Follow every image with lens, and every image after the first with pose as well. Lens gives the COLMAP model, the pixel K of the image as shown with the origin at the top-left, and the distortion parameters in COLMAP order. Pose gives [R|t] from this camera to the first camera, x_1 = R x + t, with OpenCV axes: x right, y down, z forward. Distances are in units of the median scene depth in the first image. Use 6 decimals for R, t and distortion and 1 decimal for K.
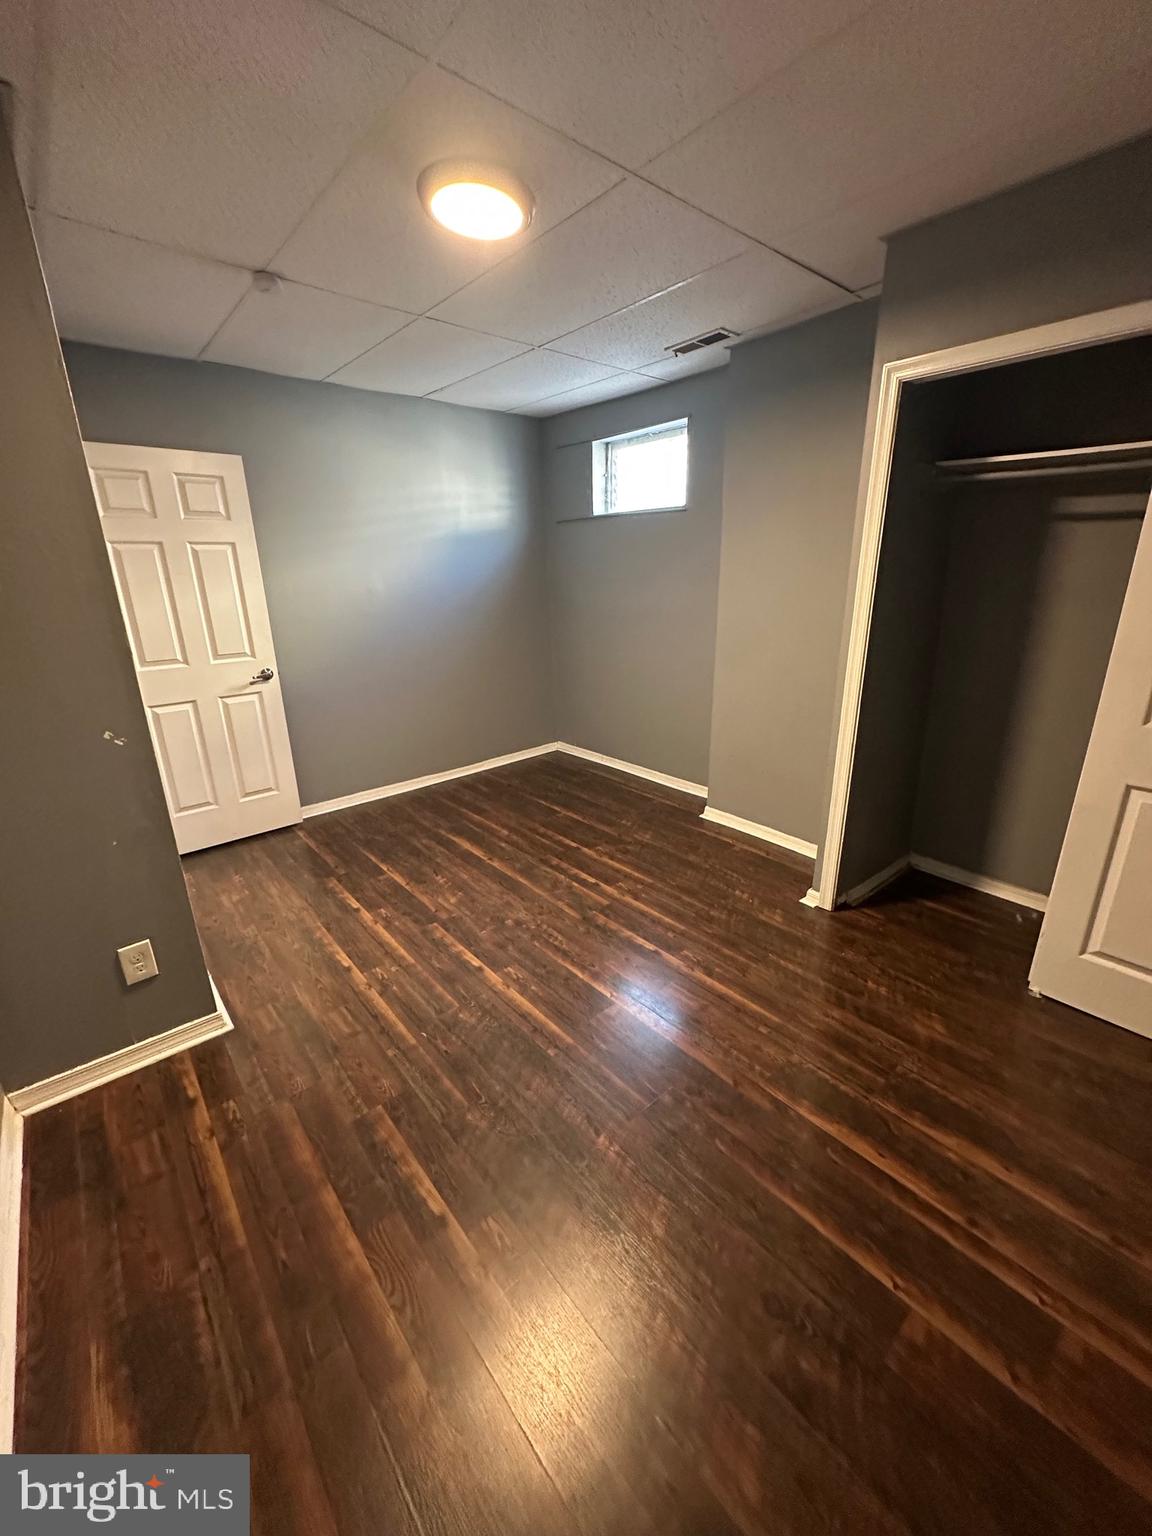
lens RADIAL K [[611.8, 0, 577.7], [0, 611.8, 767.3], [0, 0, 1]] dist [-0.007607, 0.002806]
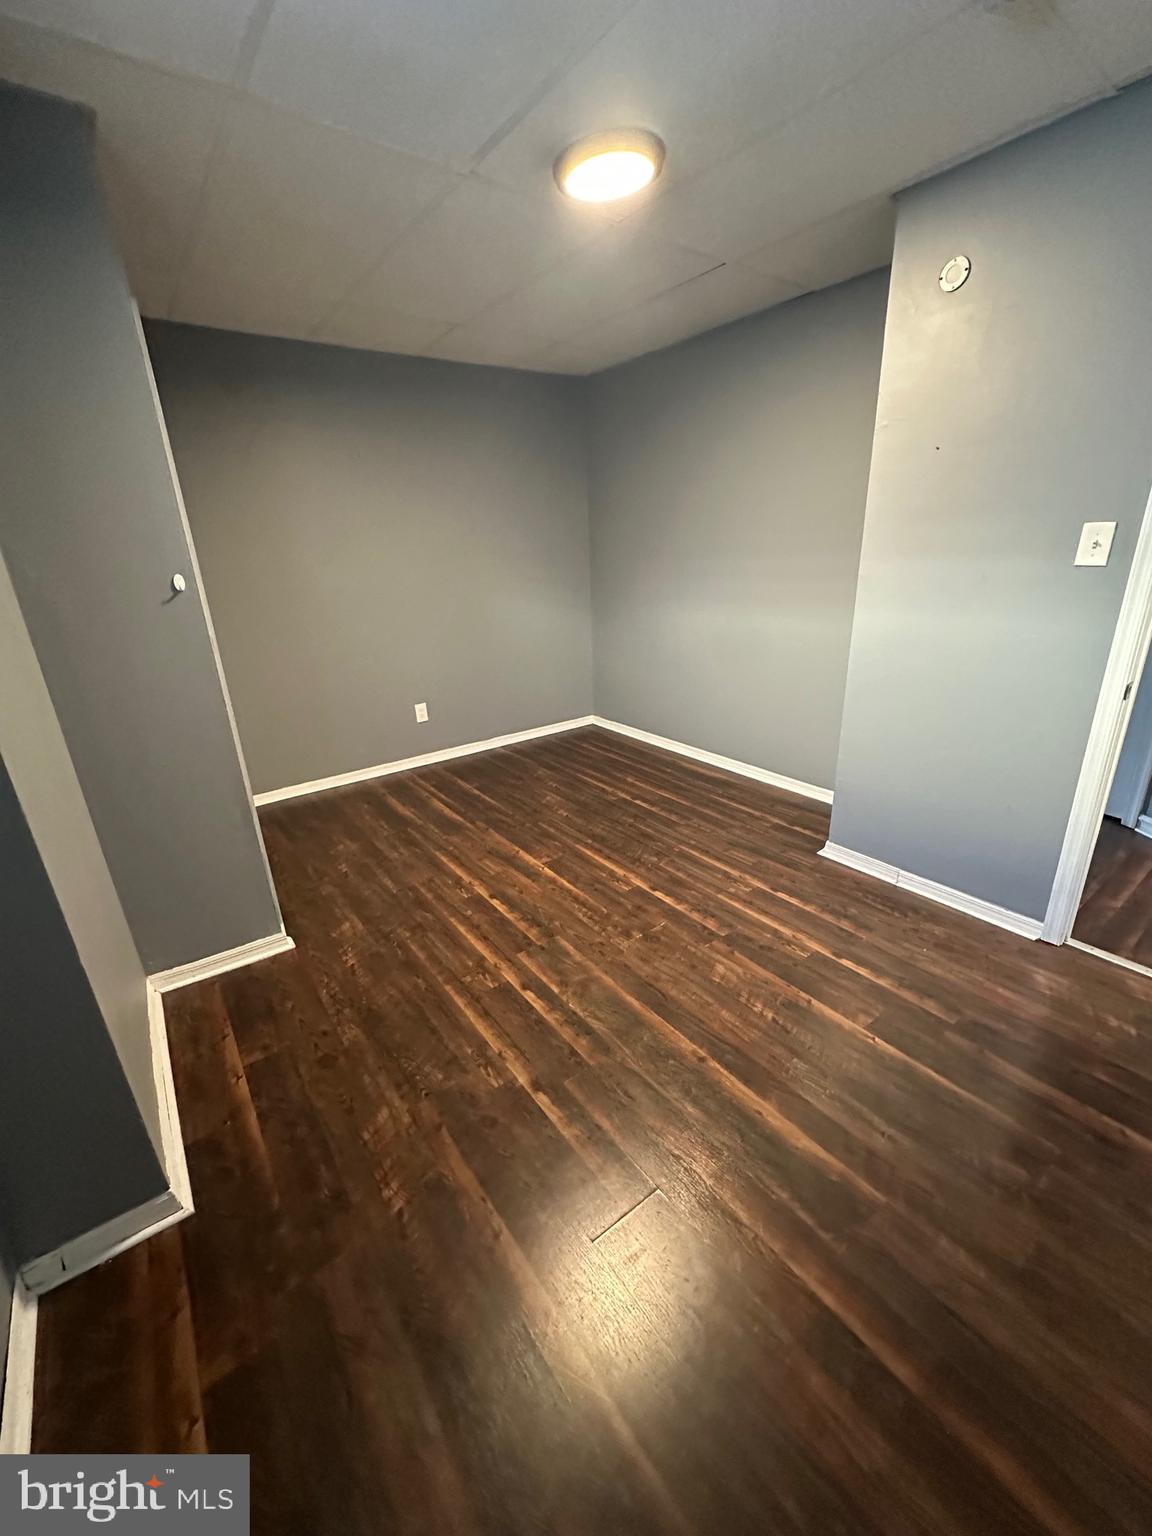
lens RADIAL K [[611.8, 0, 577.7], [0, 611.8, 767.3], [0, 0, 1]] dist [-0.007607, 0.002806]
pose [[-0.996455, 0.034422, 0.076767, -0.102916], [0.074333, 0.787570, 0.611725, -0.480707], [-0.039402, 0.615263, -0.787337, 1.550087]]
